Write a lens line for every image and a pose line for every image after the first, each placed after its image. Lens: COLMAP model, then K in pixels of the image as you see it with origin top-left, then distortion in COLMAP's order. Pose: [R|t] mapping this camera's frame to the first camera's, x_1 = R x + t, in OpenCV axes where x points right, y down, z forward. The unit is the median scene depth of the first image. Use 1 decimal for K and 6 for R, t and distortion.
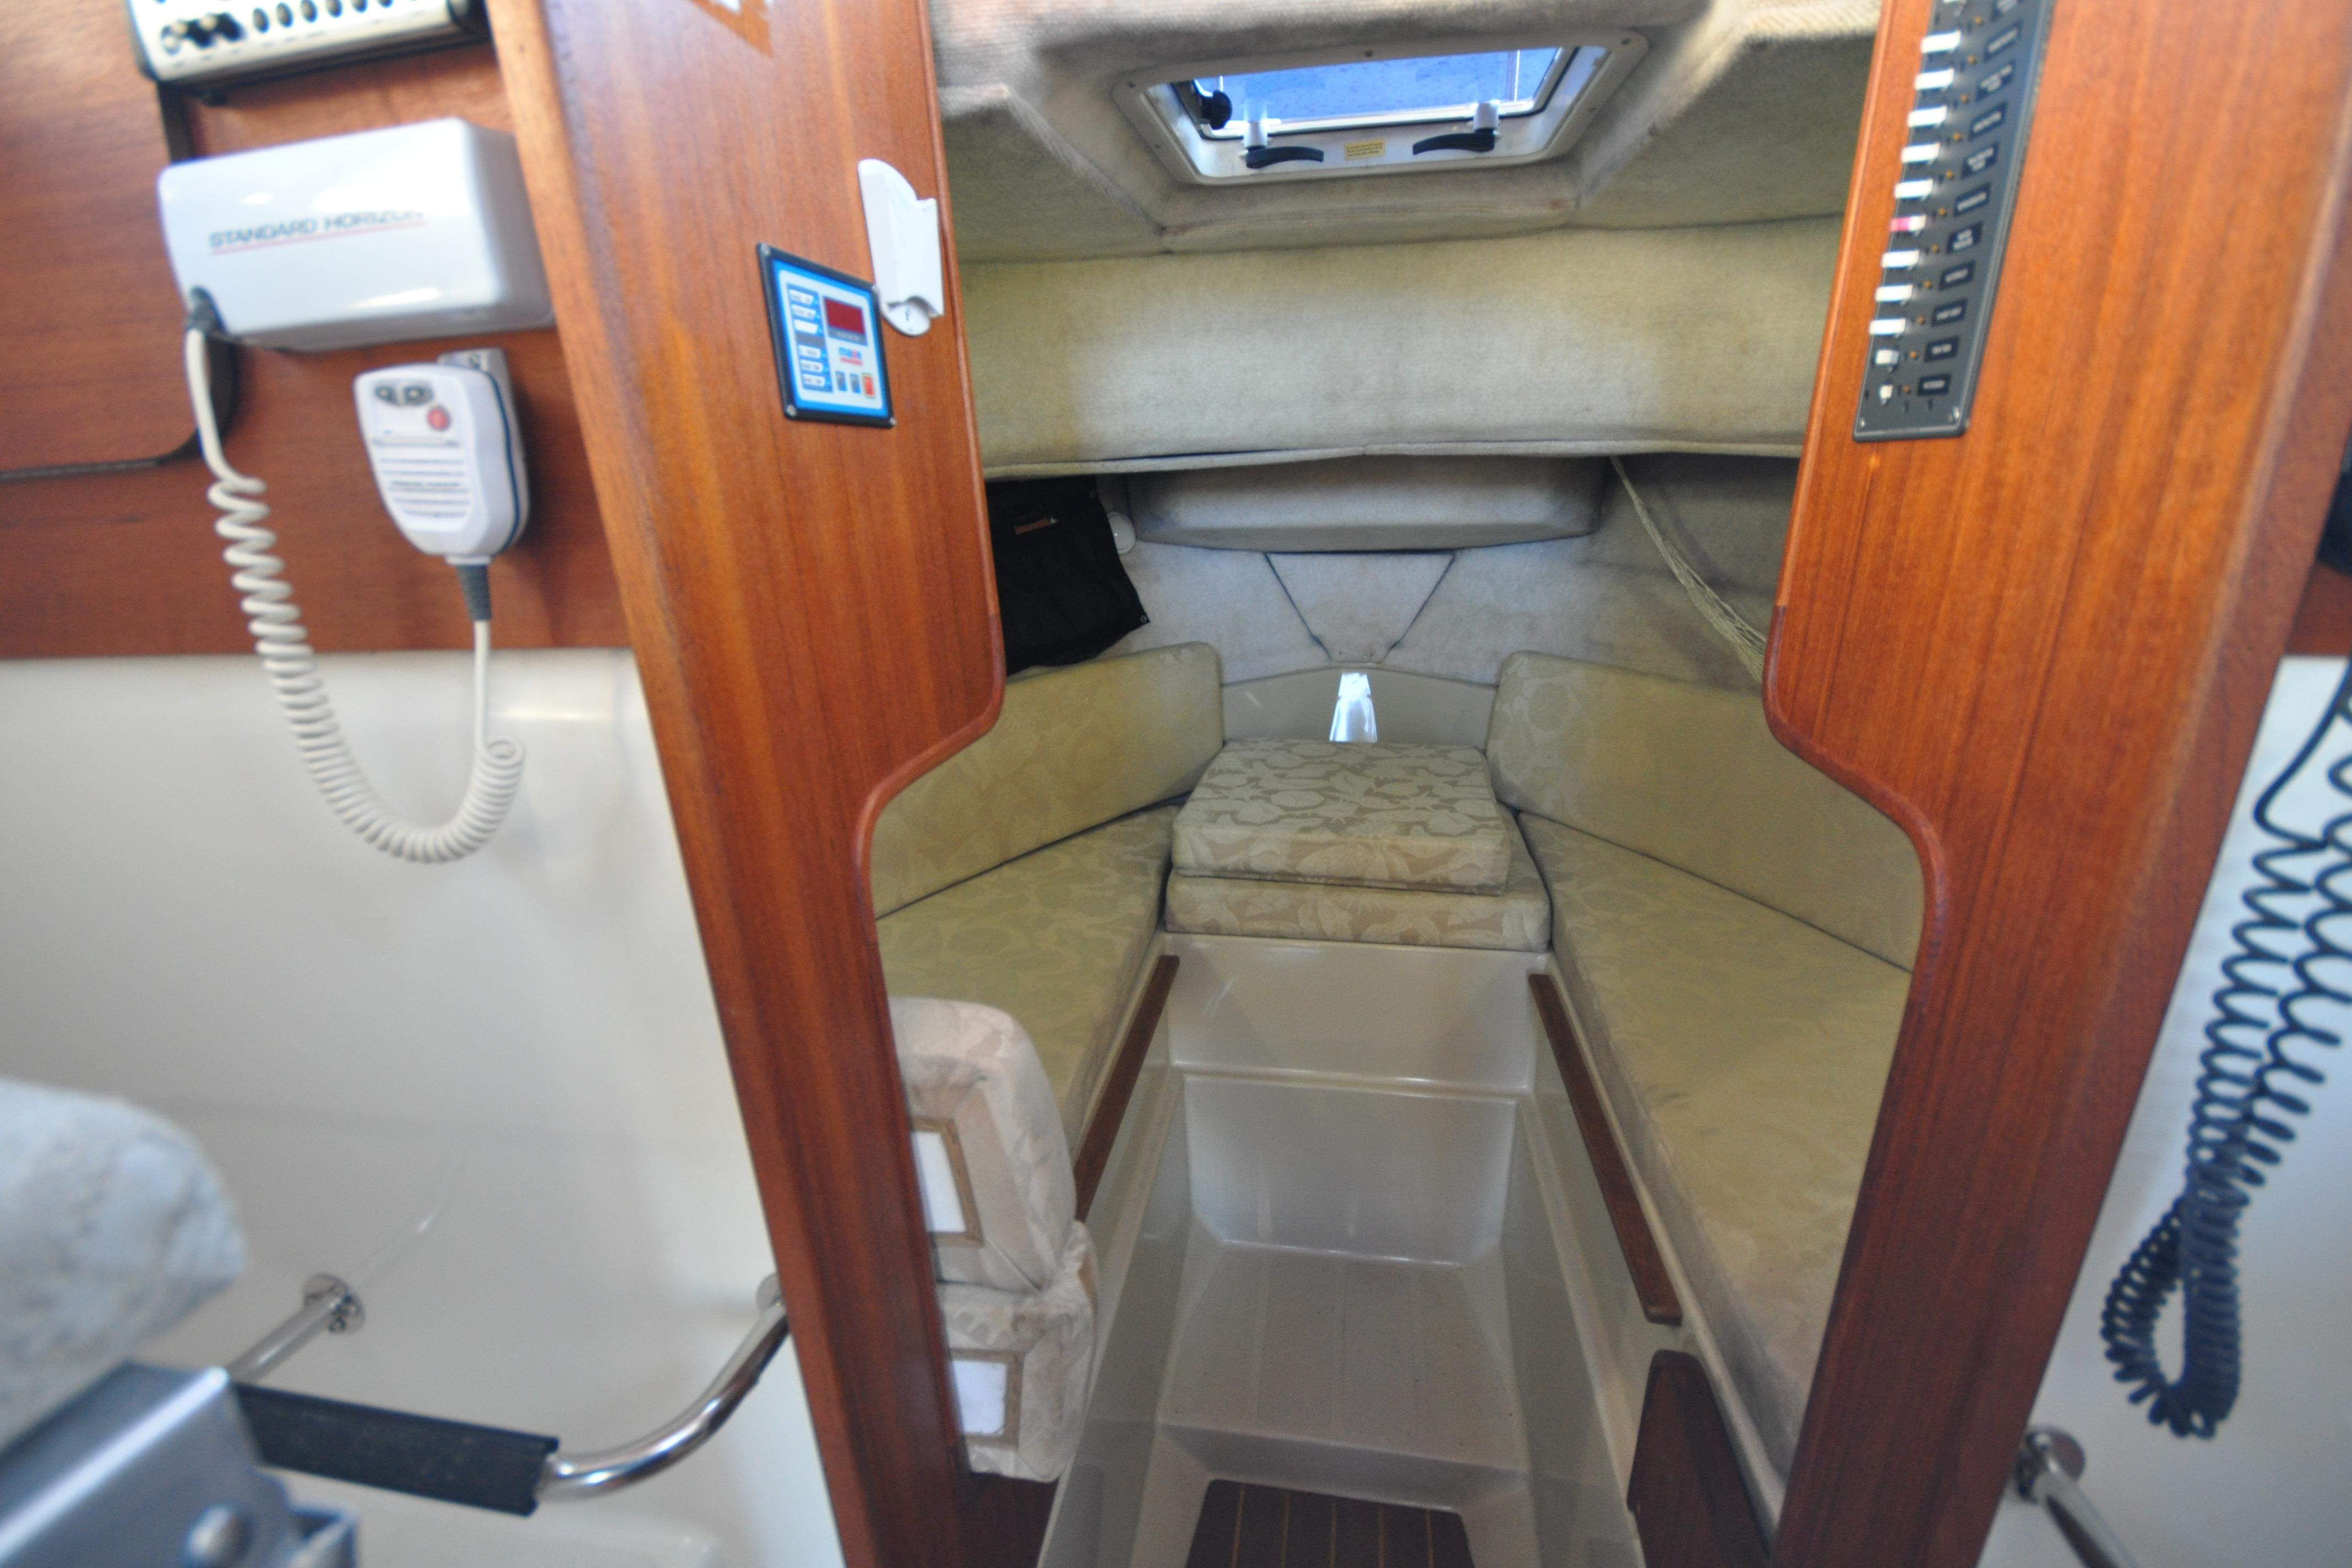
lens RADIAL K [[1033.8, 0, 1173.0], [0, 1033.8, 781.6], [0, 0, 1]] dist [0.010200, -0.013281]
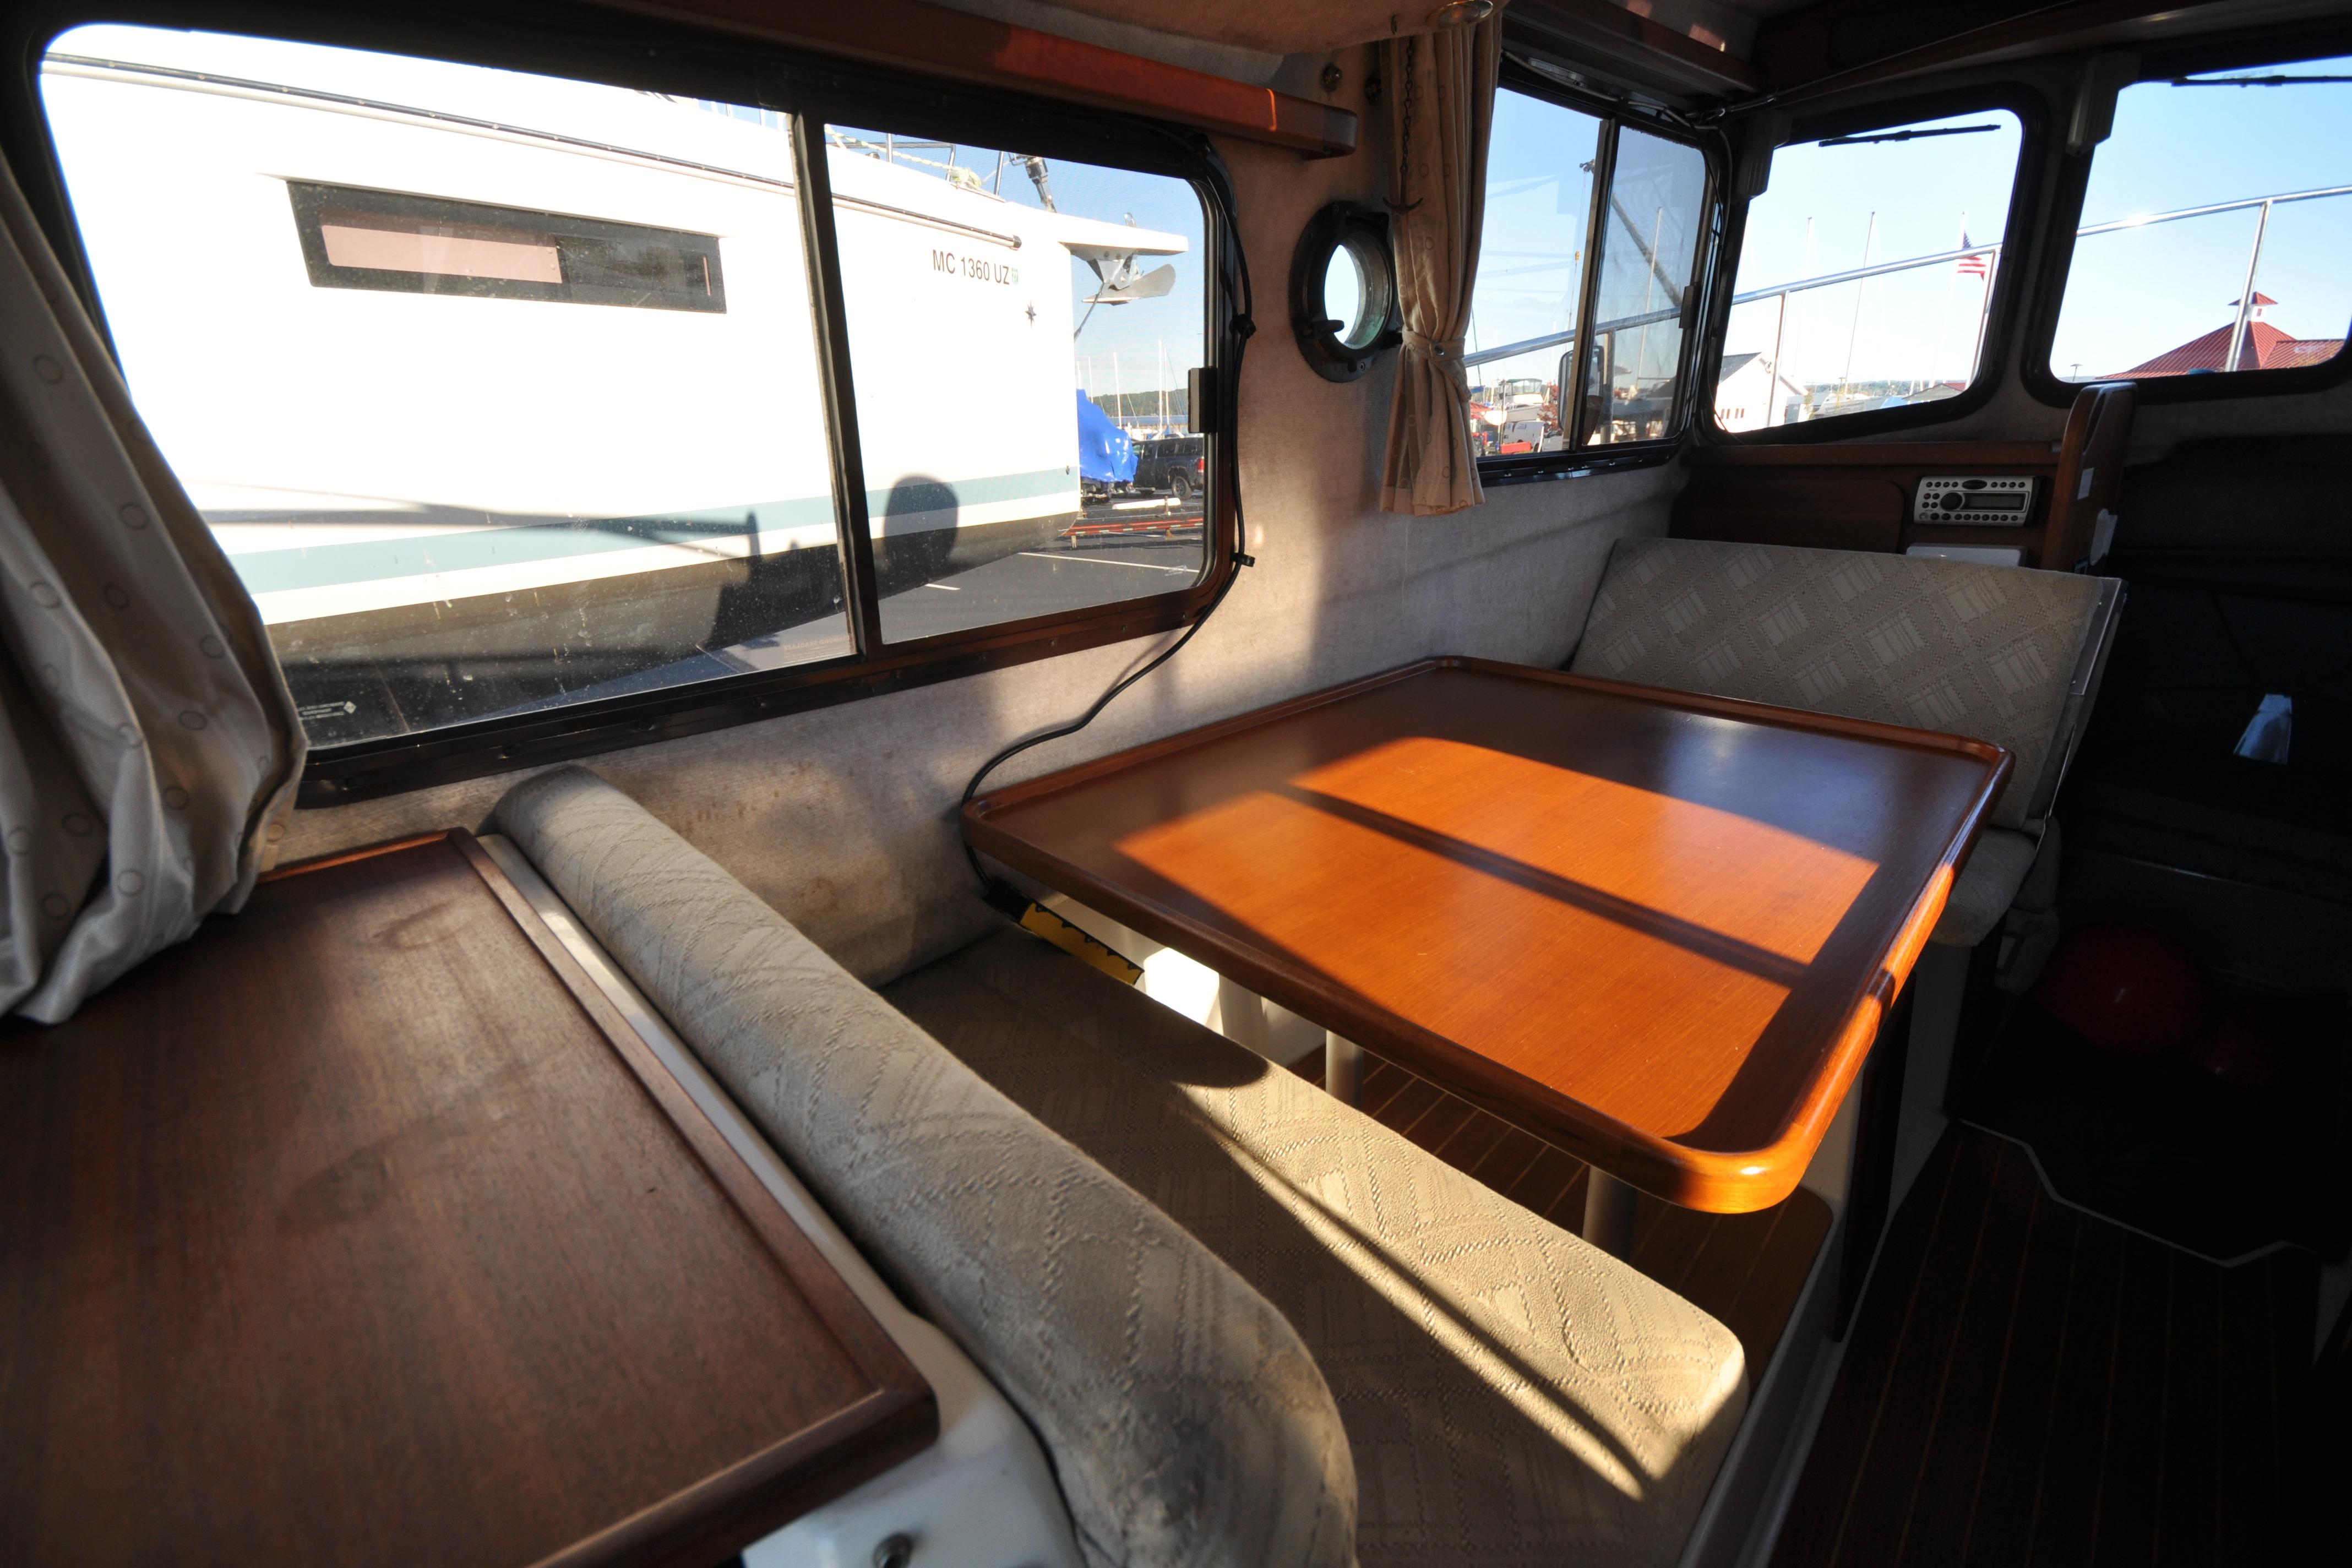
lens RADIAL K [[1033.8, 0, 1166.6], [0, 1033.8, 783.0], [0, 0, 1]] dist [0.010200, -0.013281]
pose [[0.788910, 0.207214, -0.578518, -0.204846], [-0.160622, 0.978237, 0.131349, 0.068494], [0.593146, -0.010700, 0.805024, -1.116183]]
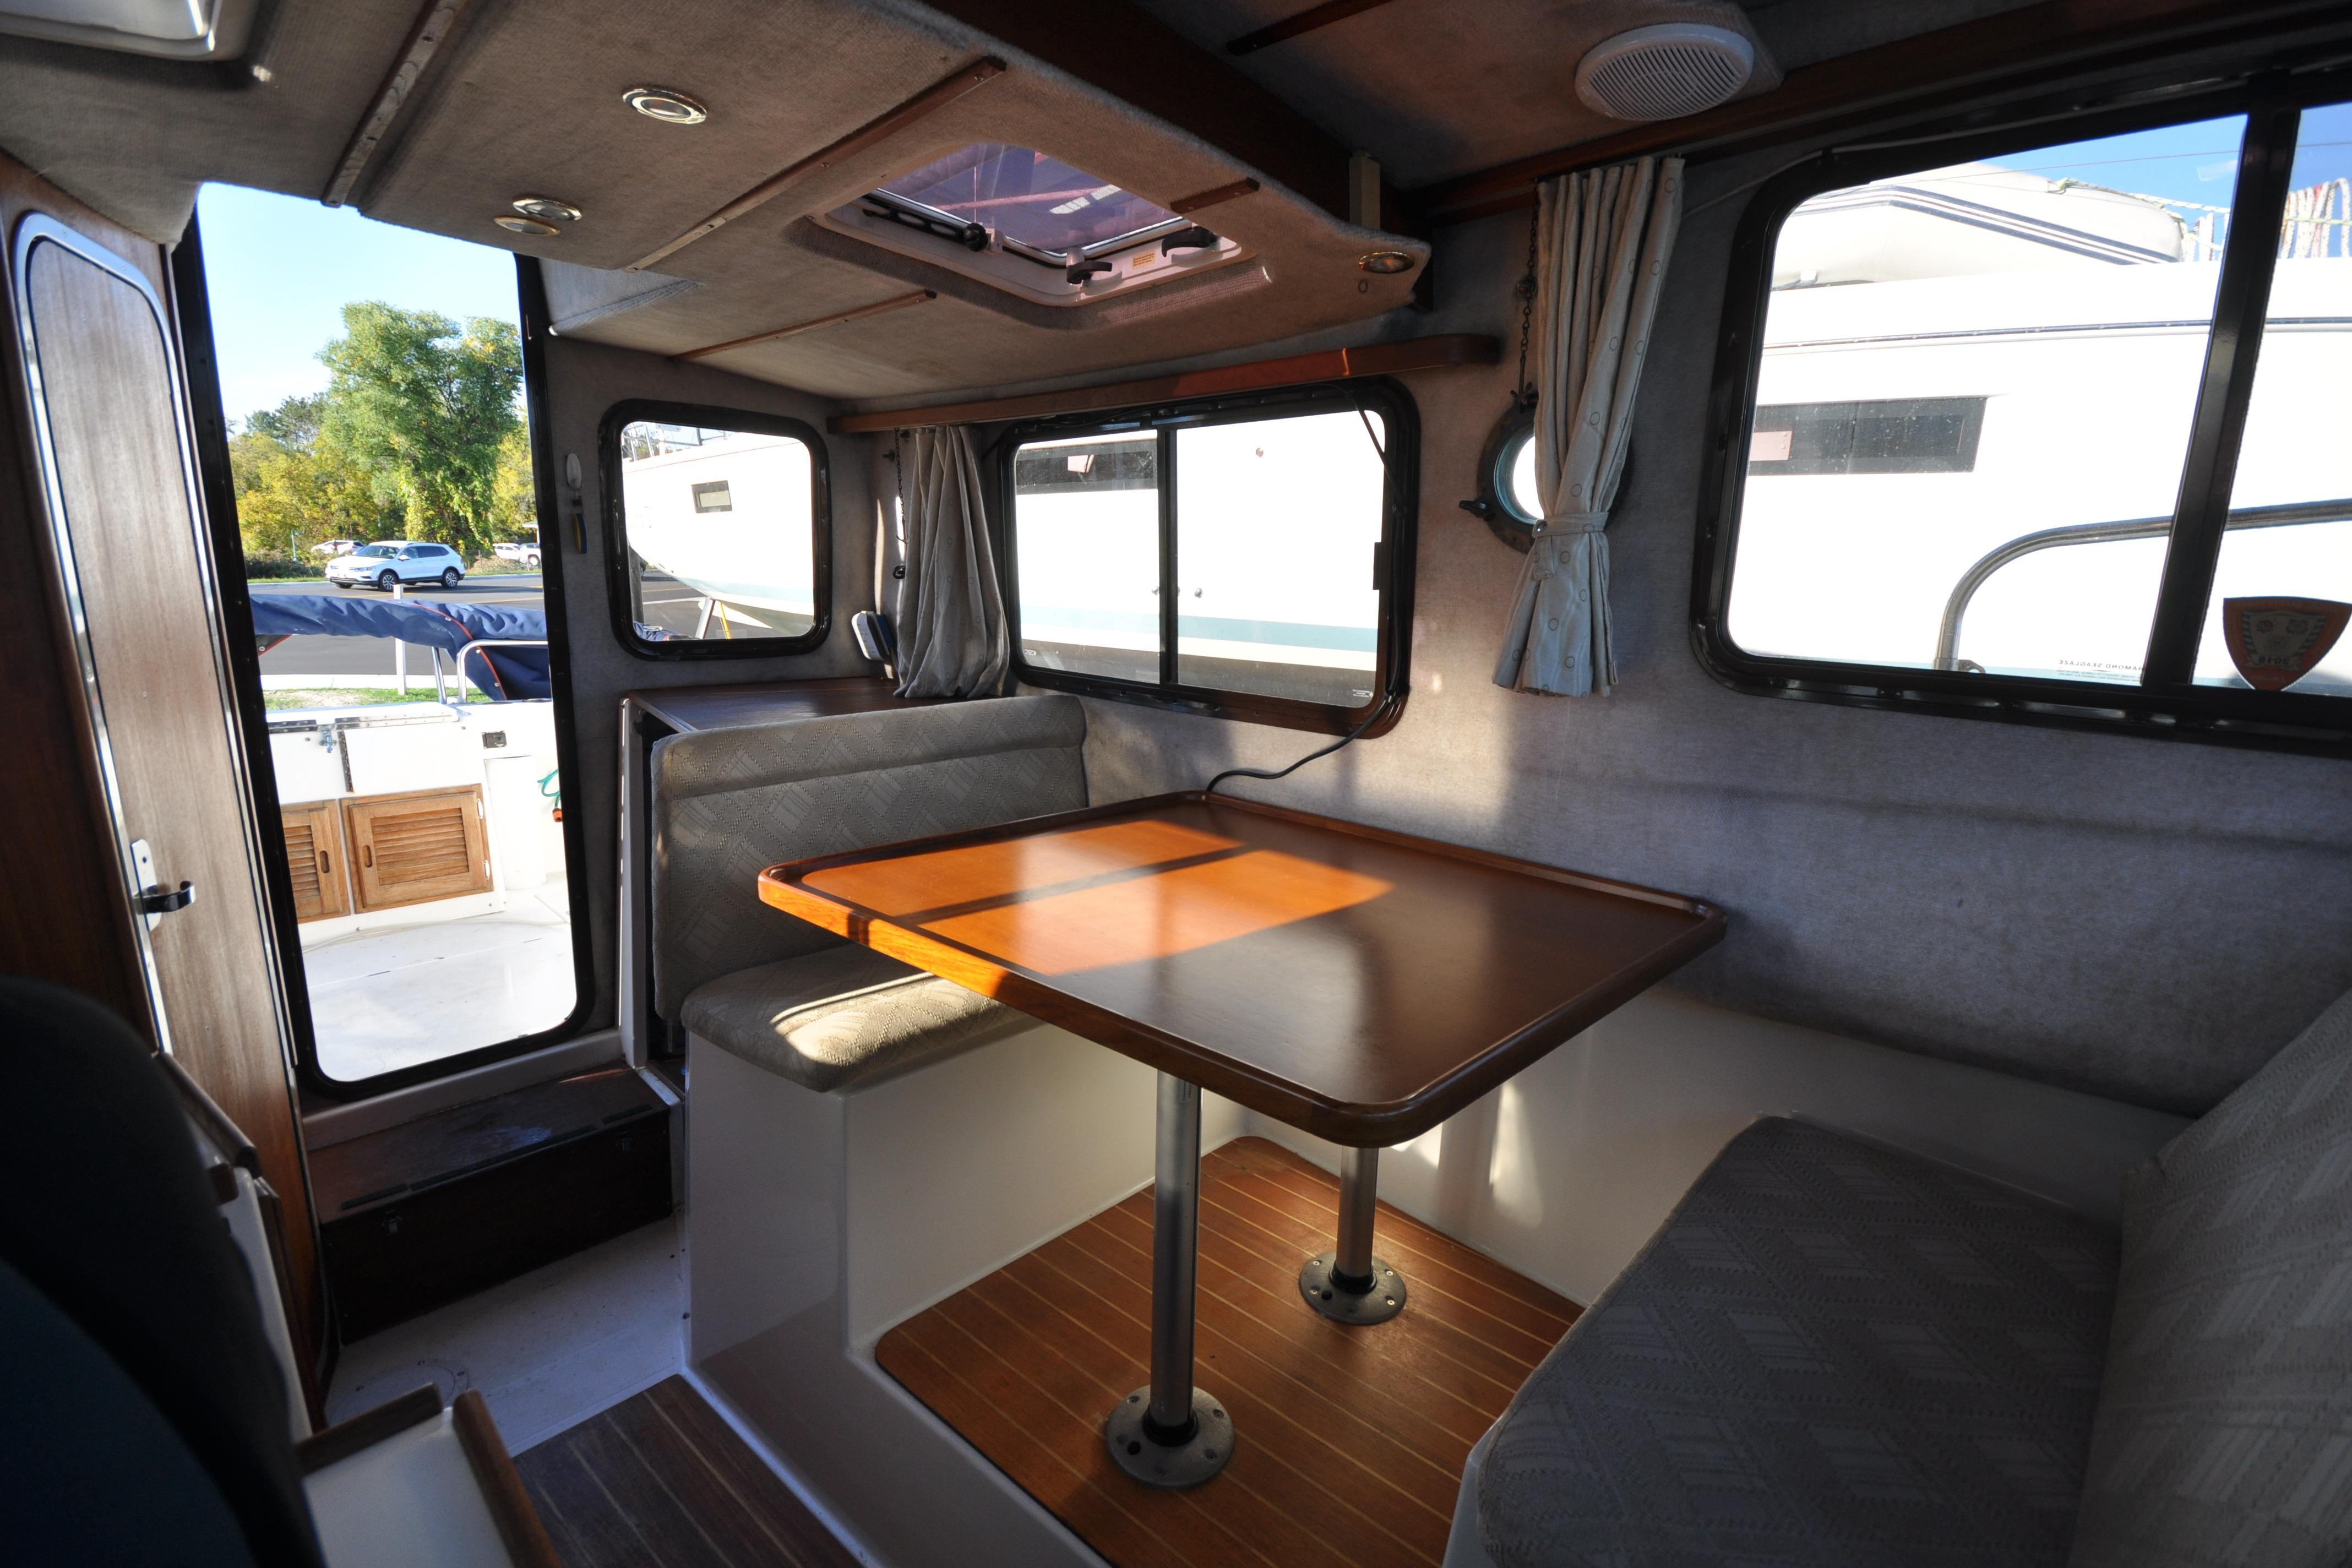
lens RADIAL K [[1033.8, 0, 1171.4], [0, 1033.8, 780.7], [0, 0, 1]] dist [0.010200, -0.013281]
pose [[-0.574137, 0.180980, -0.798507, 0.239366], [-0.237197, 0.896676, 0.373778, -0.247253], [0.783648, 0.404003, -0.471887, -0.098757]]
